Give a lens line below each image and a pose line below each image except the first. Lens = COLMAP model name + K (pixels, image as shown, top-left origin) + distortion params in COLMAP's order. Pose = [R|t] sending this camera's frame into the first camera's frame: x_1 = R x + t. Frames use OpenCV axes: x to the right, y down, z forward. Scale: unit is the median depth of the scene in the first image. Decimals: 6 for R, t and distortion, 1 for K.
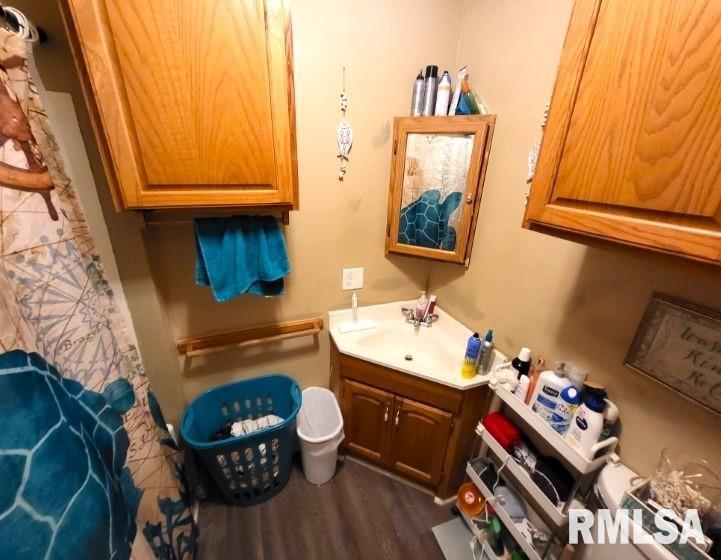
lens RADIAL K [[292.8, 0, 361.5], [0, 292.8, 275.9], [0, 0, 1]] dist [0.001983, -0.000976]
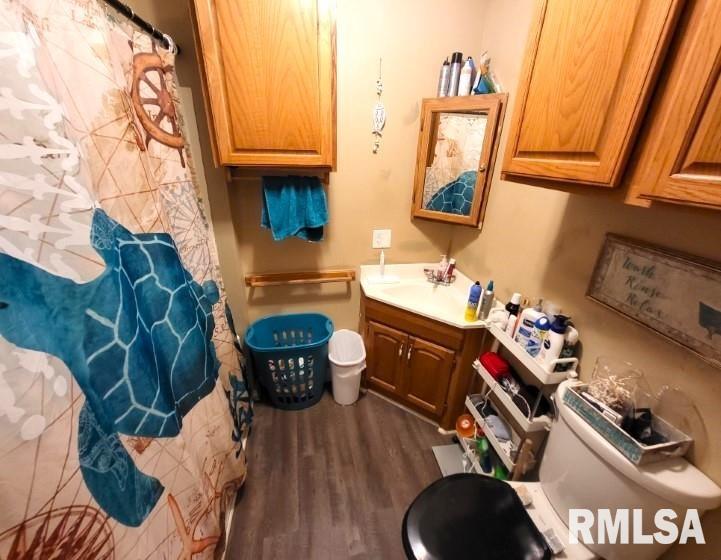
lens RADIAL K [[292.8, 0, 361.5], [0, 292.8, 275.9], [0, 0, 1]] dist [0.001983, -0.000976]
pose [[0.983772, 0.065964, -0.166860, 0.125216], [-0.061626, 0.997616, 0.031048, 0.165017], [0.168510, -0.020262, 0.985492, -0.244071]]
